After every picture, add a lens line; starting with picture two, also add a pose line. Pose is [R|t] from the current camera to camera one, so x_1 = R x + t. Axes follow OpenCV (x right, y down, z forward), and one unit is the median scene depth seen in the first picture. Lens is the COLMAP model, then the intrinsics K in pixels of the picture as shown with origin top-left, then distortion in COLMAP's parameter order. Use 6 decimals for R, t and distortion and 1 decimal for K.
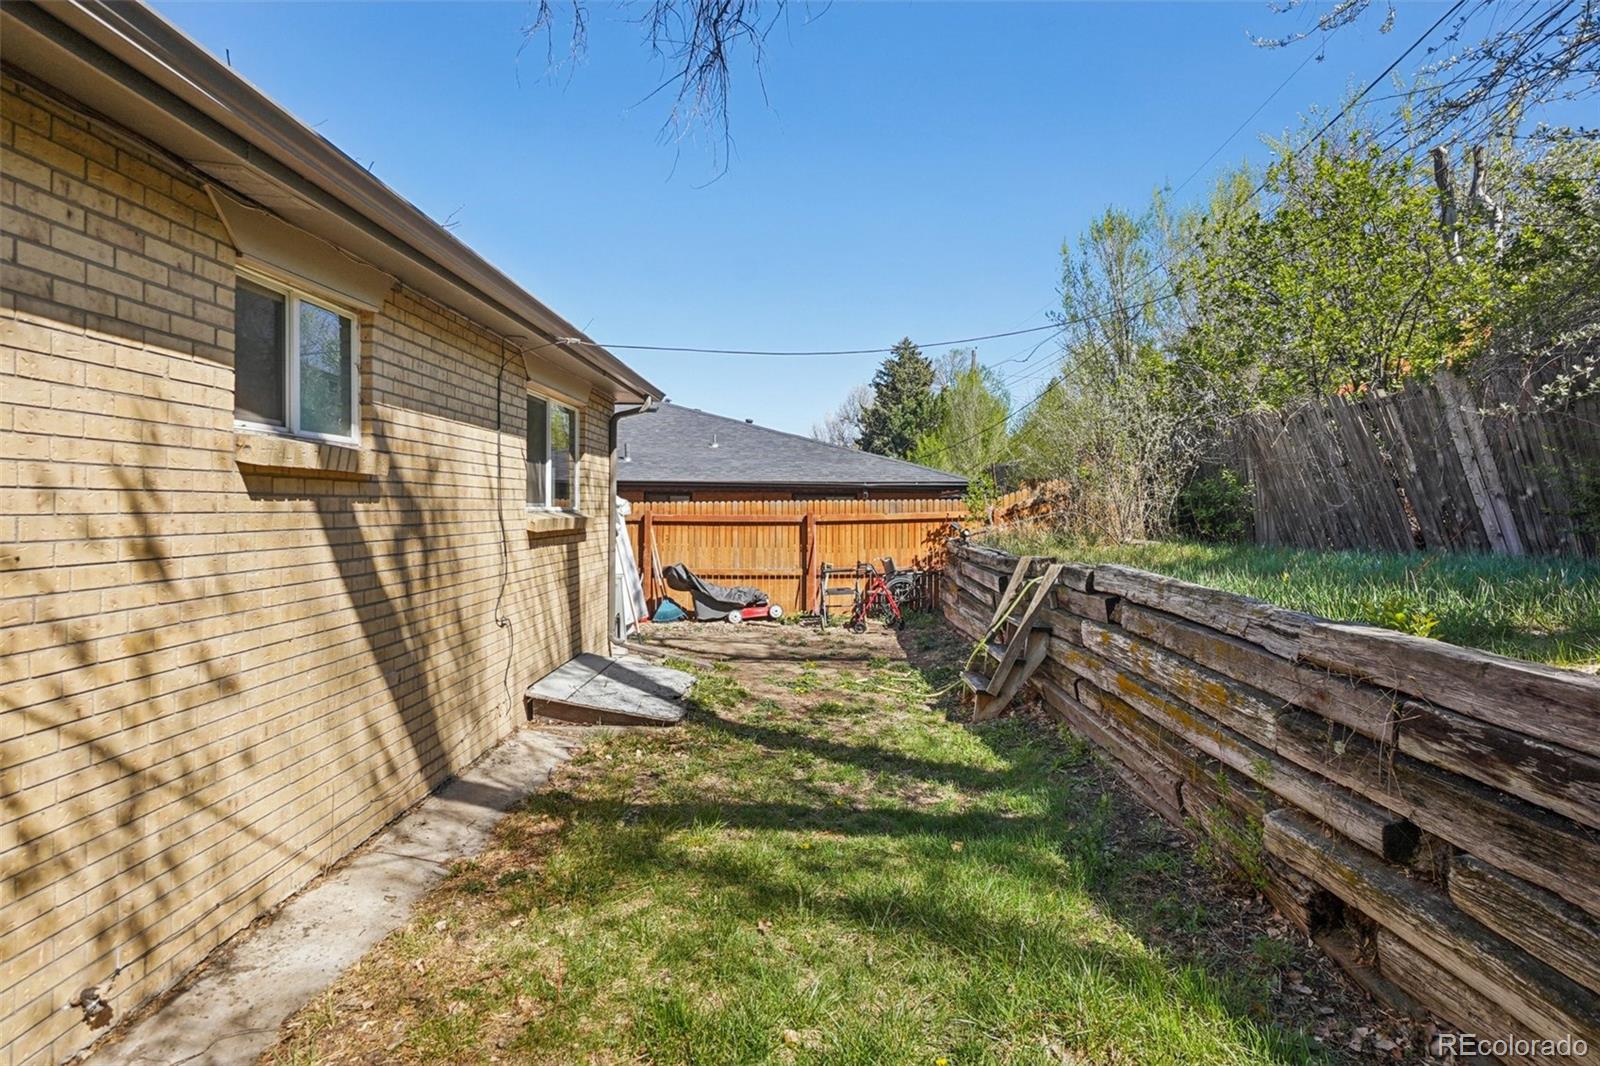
lens RADIAL K [[853.2, 0, 817.1], [0, 853.2, 527.1], [0, 0, 1]] dist [-0.035291, 0.020066]
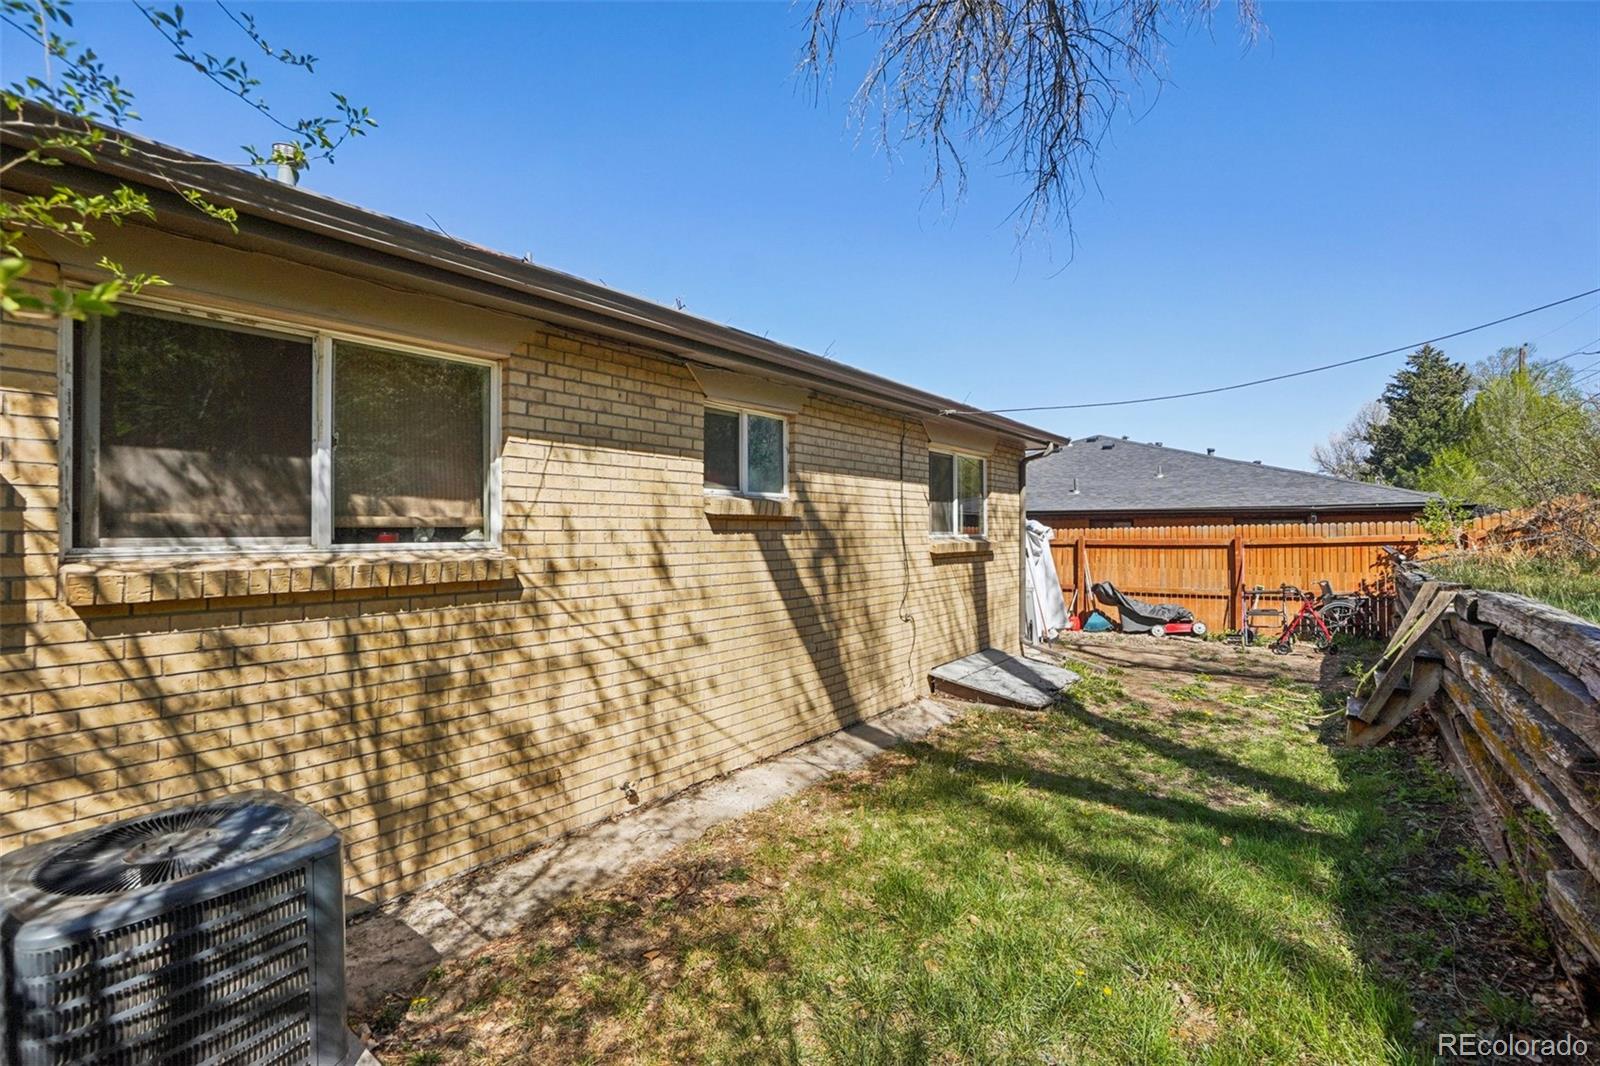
lens RADIAL K [[721.8, 0, 807.7], [0, 721.8, 531.5], [0, 0, 1]] dist [-0.044000, 0.002301]
pose [[0.807492, -0.009877, -0.589796, 0.260767], [-0.004464, 0.999729, -0.022855, -0.002875], [0.589862, 0.021088, 0.807228, -0.067085]]
